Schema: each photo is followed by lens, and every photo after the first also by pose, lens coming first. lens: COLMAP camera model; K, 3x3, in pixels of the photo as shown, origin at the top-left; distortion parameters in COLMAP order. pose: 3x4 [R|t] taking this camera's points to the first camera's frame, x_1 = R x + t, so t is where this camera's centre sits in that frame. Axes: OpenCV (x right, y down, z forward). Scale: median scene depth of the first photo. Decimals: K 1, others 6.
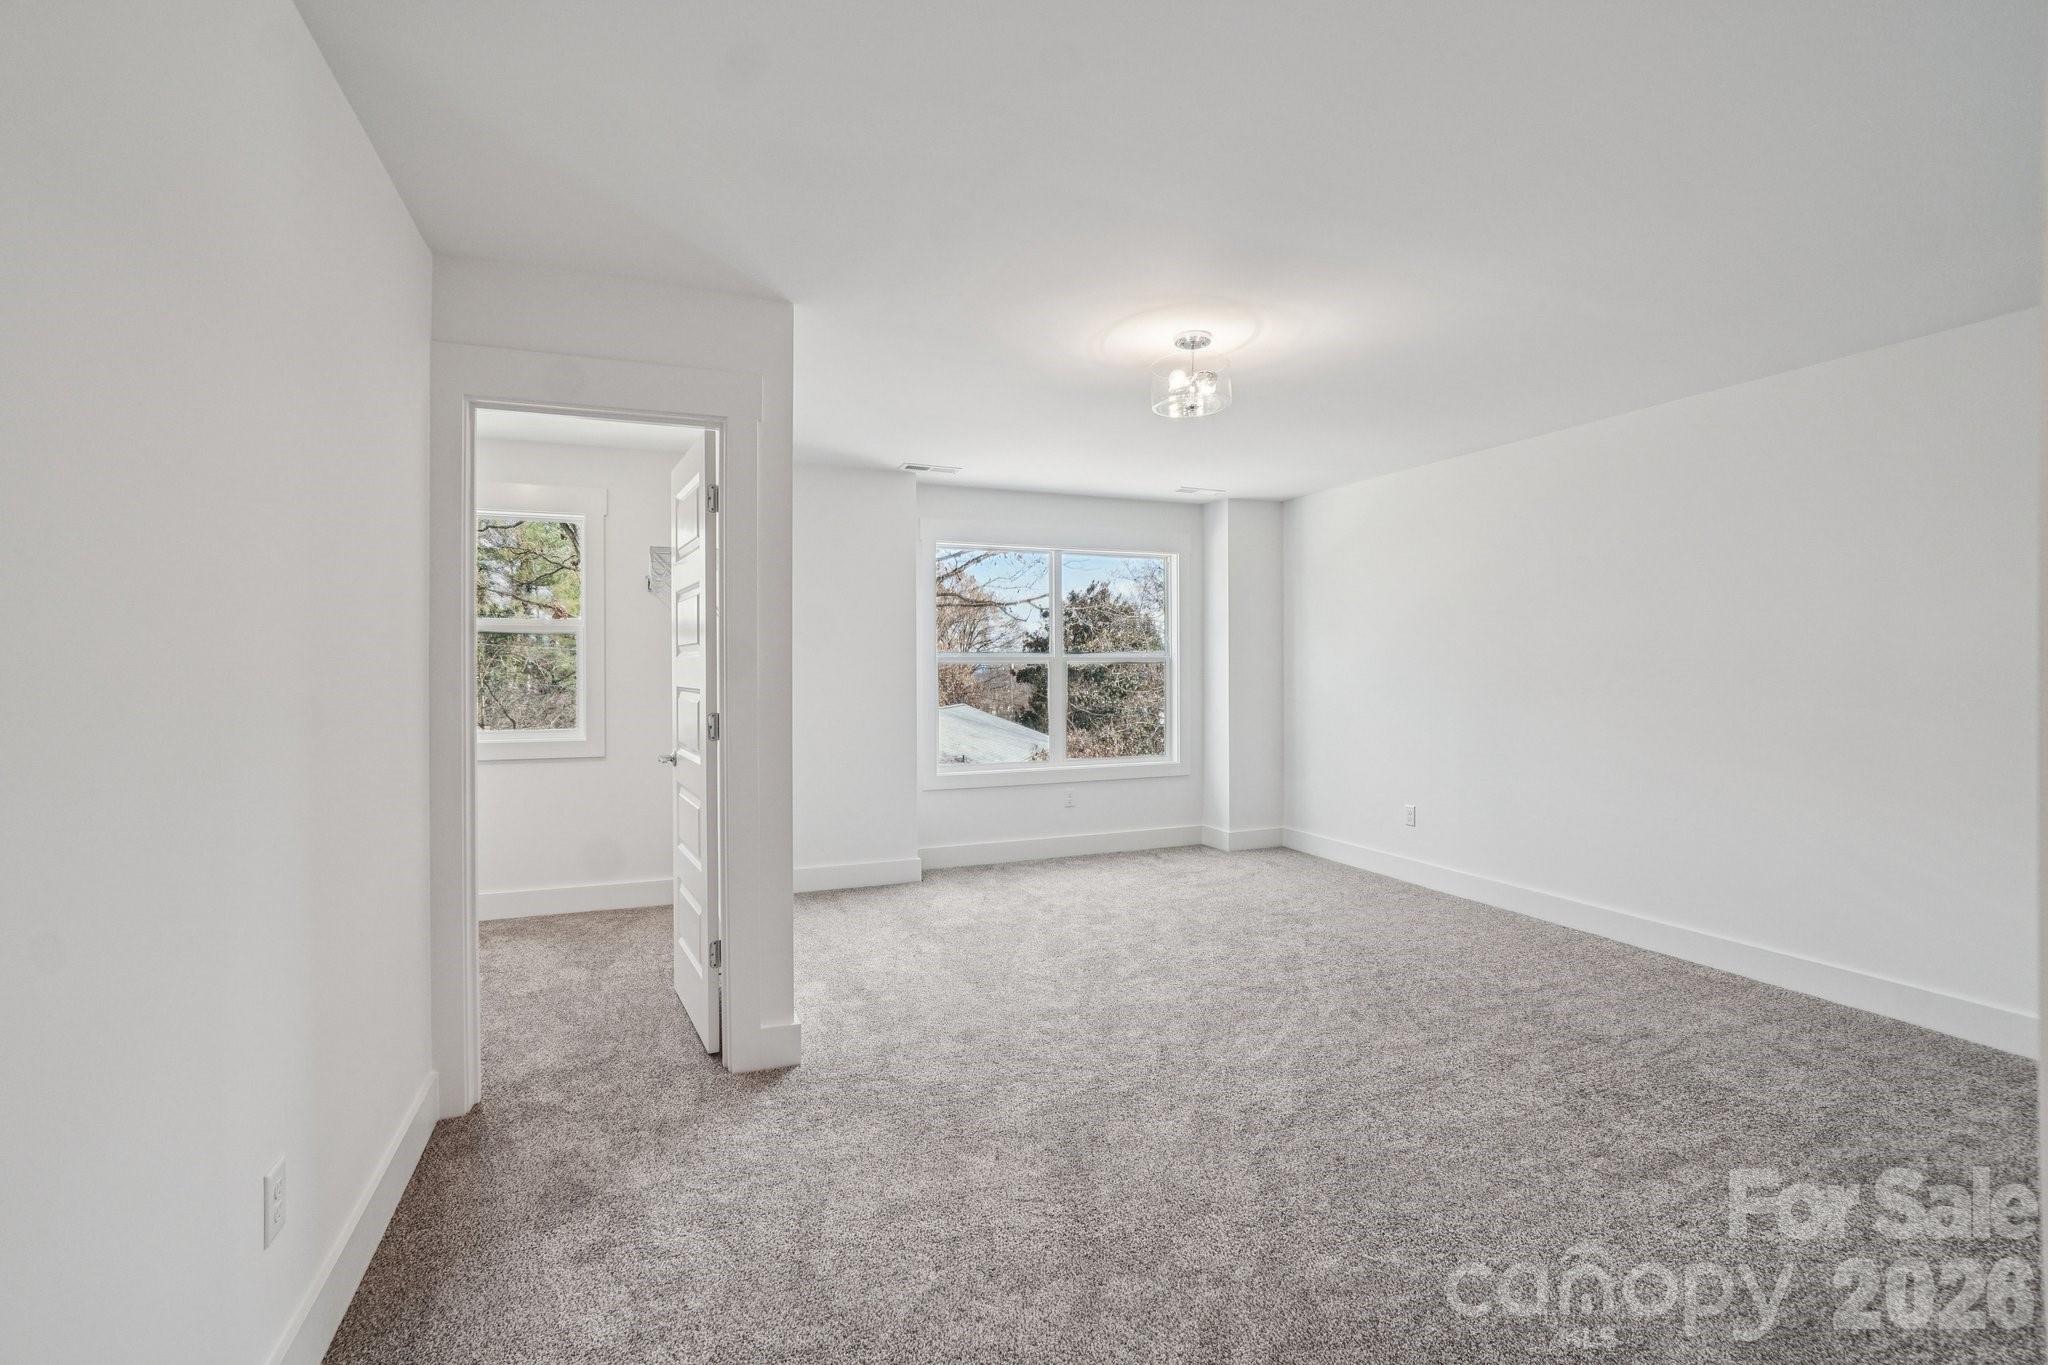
lens RADIAL K [[903.0, 0, 1059.8], [0, 903.0, 658.1], [0, 0, 1]] dist [-0.031157, 0.017417]
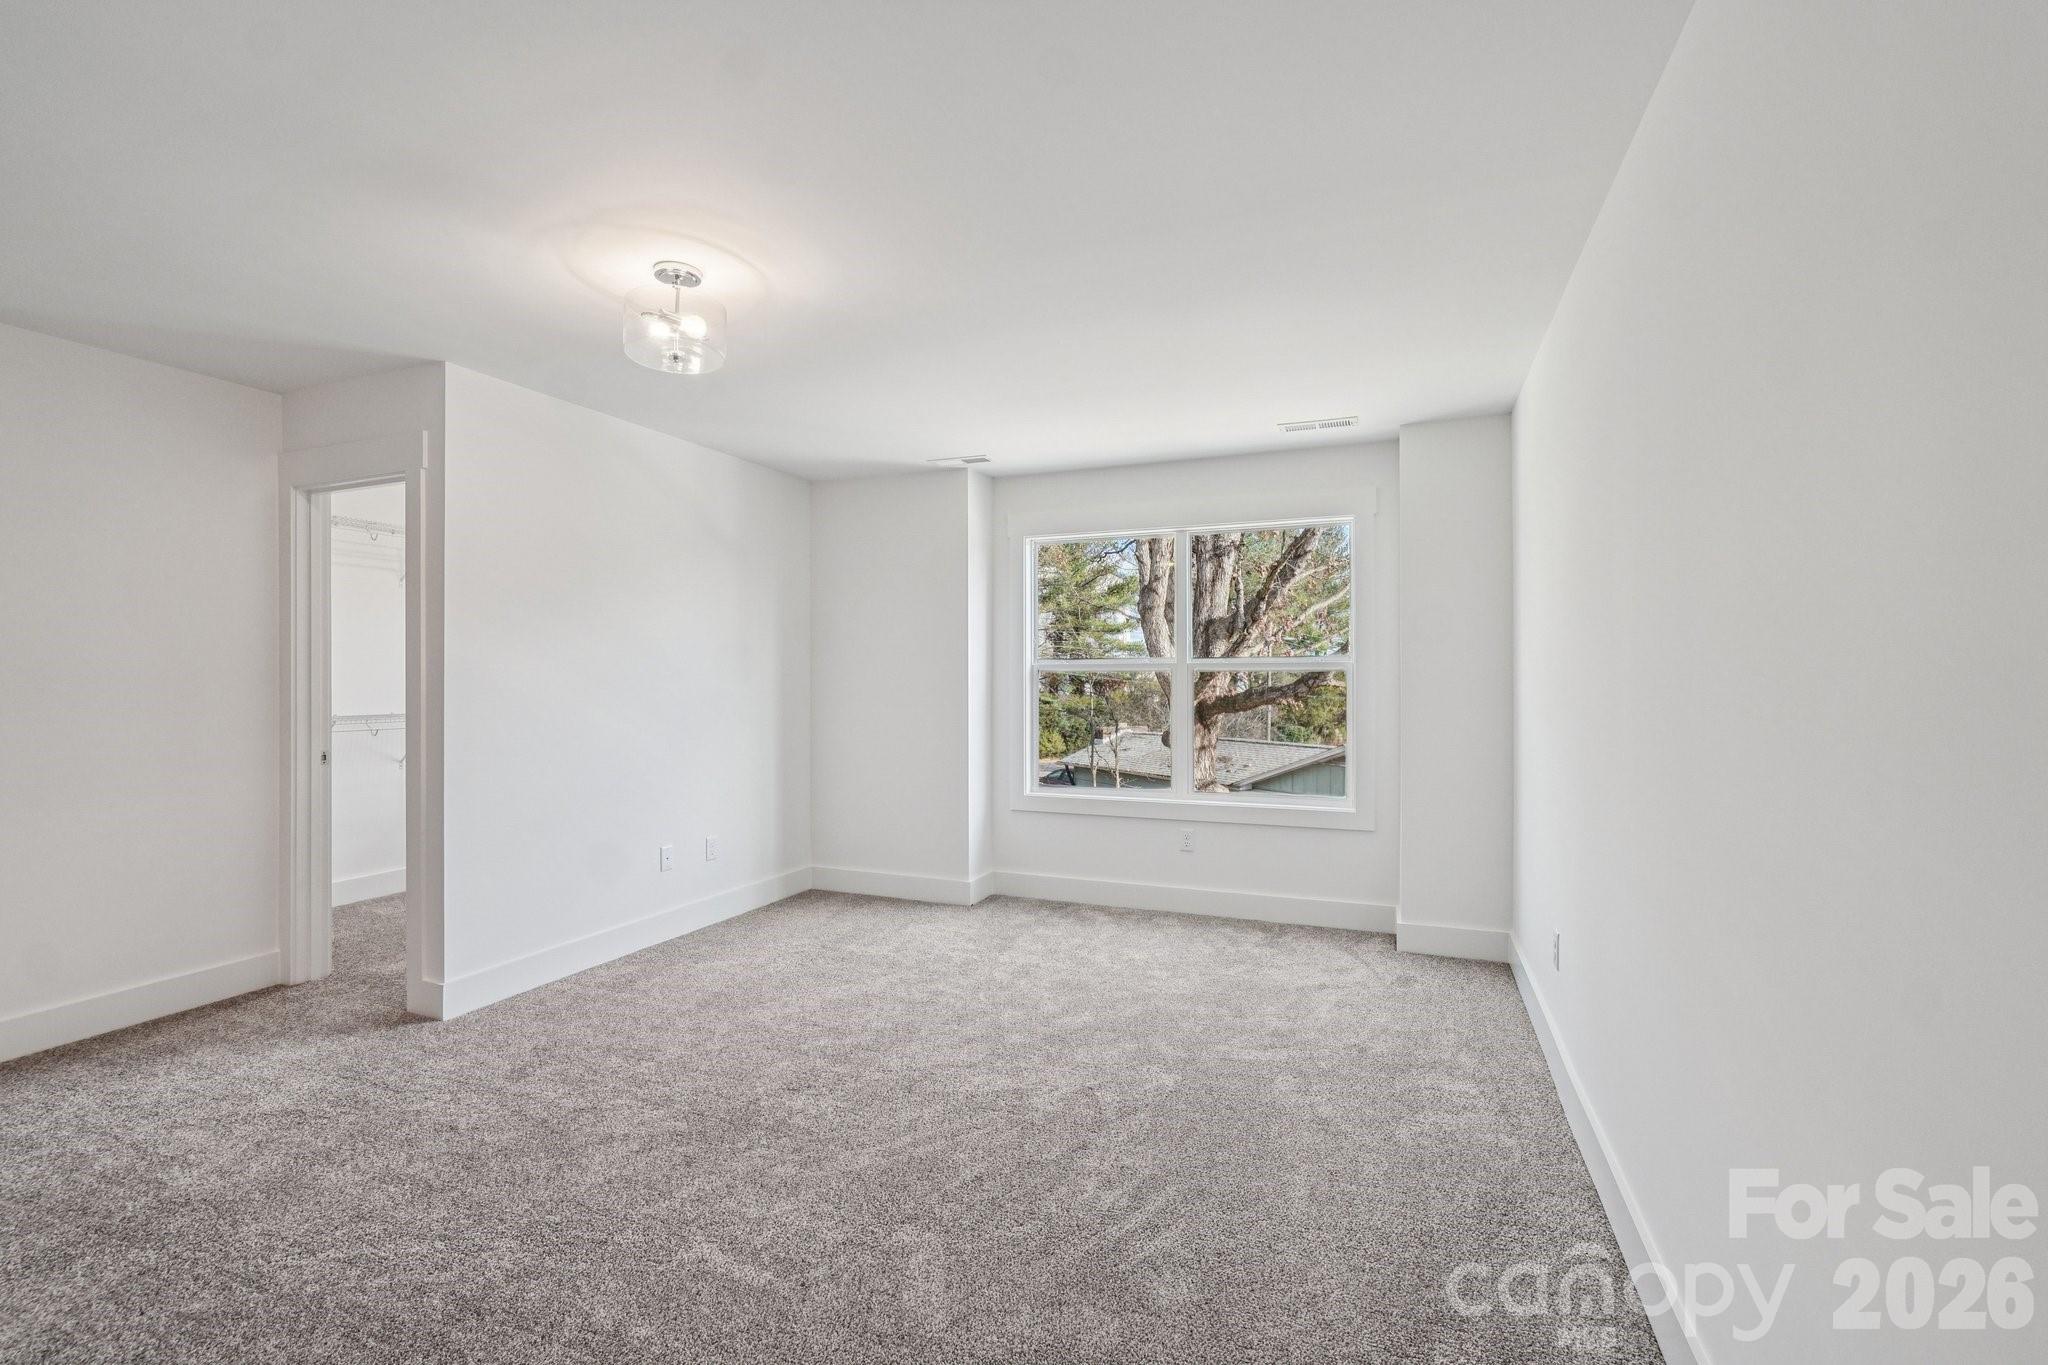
lens RADIAL K [[909.1, 0, 1029.8], [0, 909.1, 656.9], [0, 0, 1]] dist [-0.049319, 0.020325]
pose [[0.692795, -0.009501, -0.721072, 0.920362], [0.004006, 0.999948, -0.009328, 0.001231], [0.721123, 0.003574, 0.692798, 0.649630]]
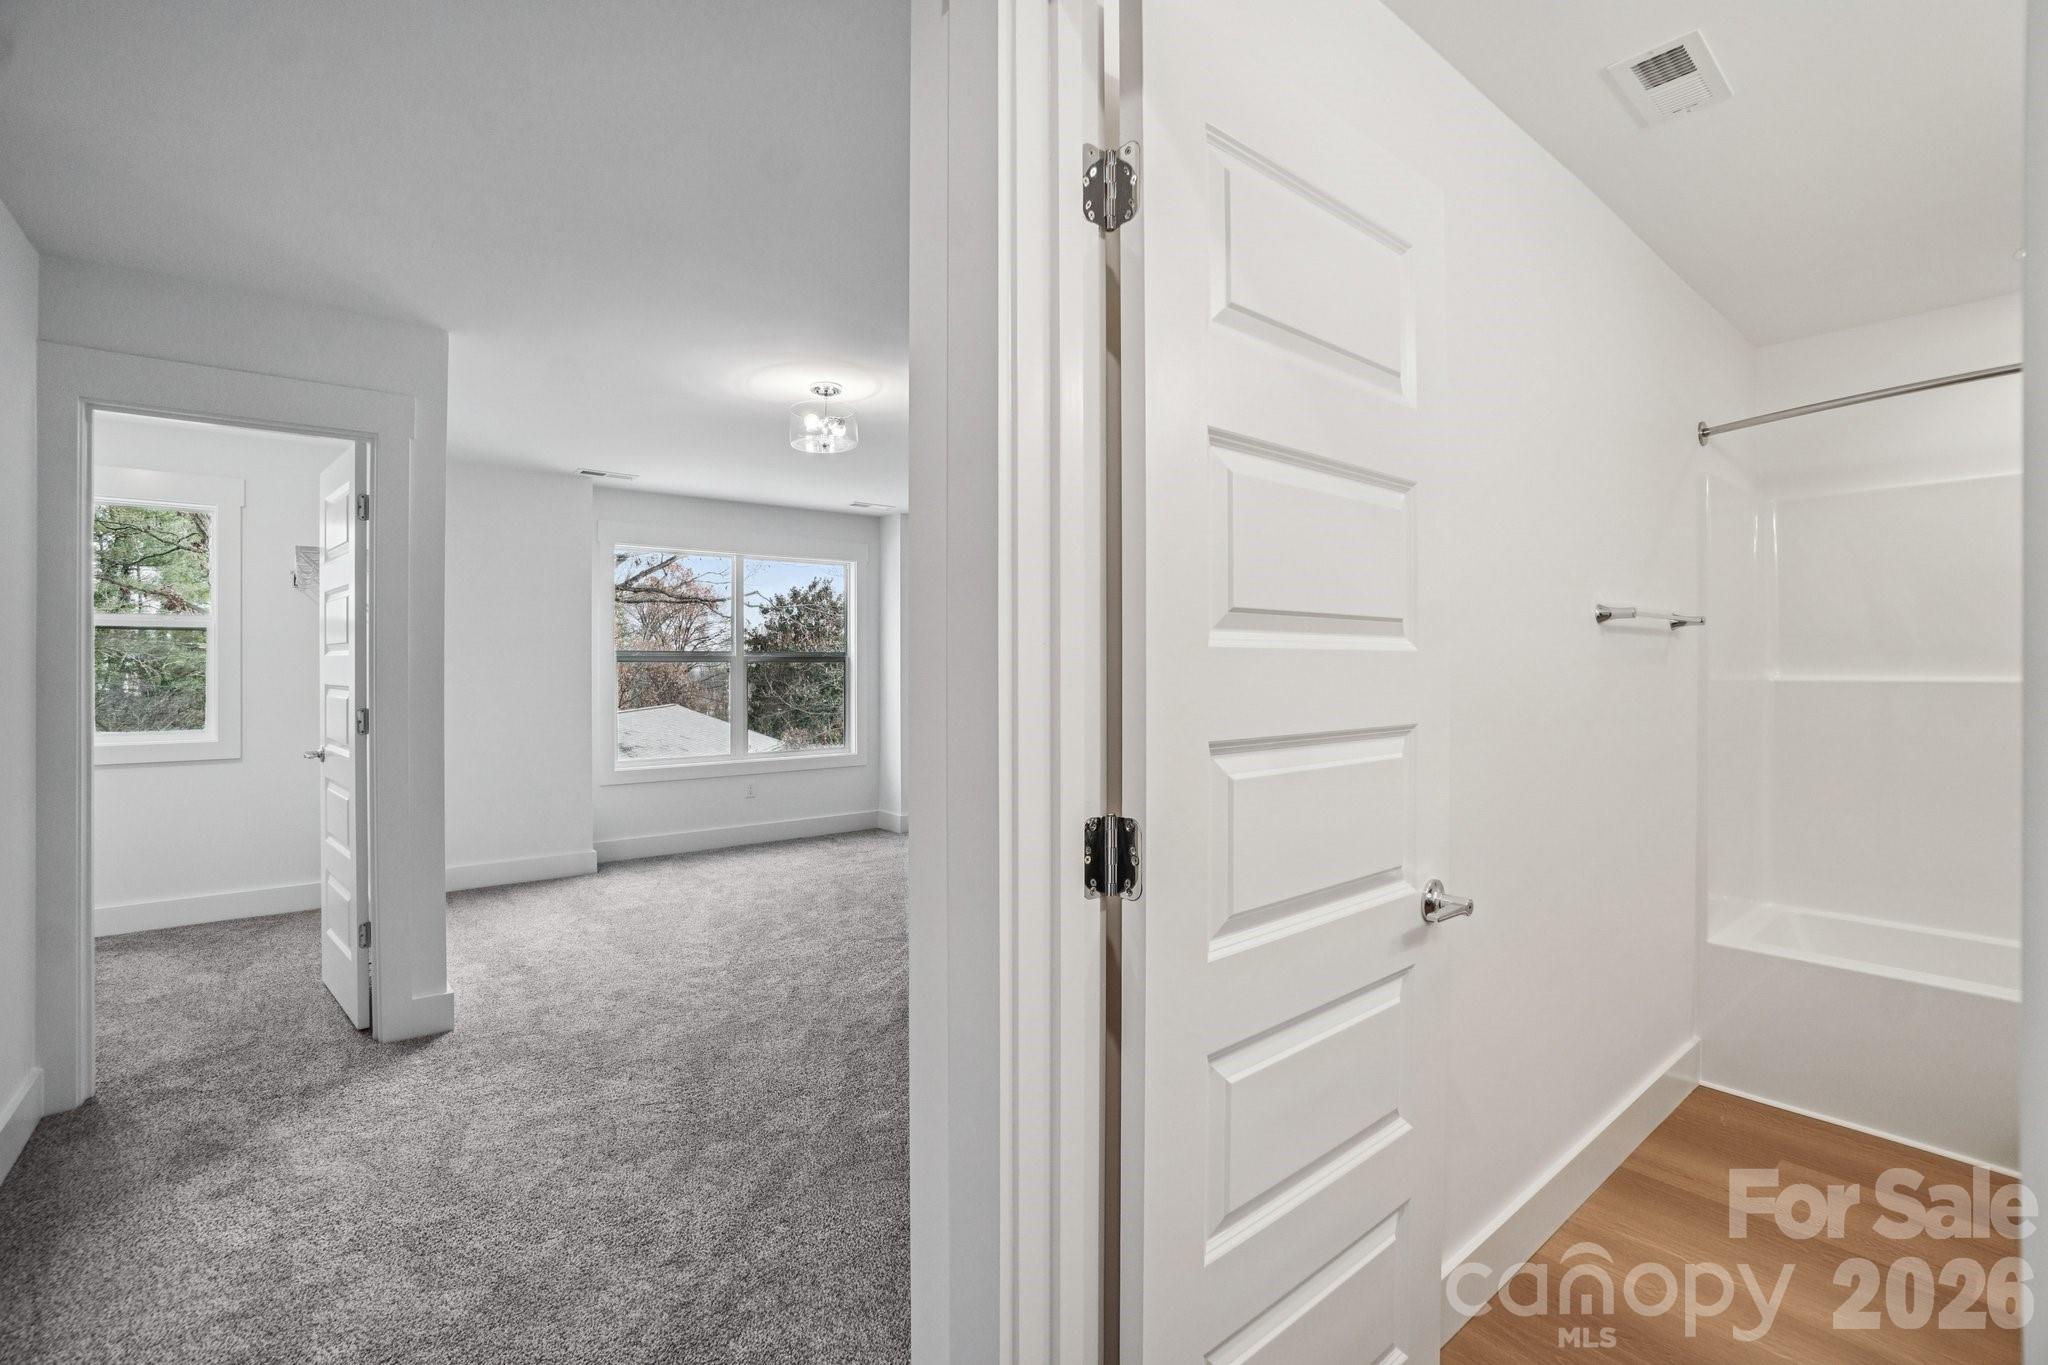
lens RADIAL K [[909.1, 0, 1029.8], [0, 909.1, 656.9], [0, 0, 1]] dist [-0.049319, 0.020325]
pose [[0.965952, 0.003763, 0.258694, 0.098275], [-0.003890, 0.999992, -0.000019, -0.003033], [-0.258692, -0.000988, 0.965959, -0.208243]]
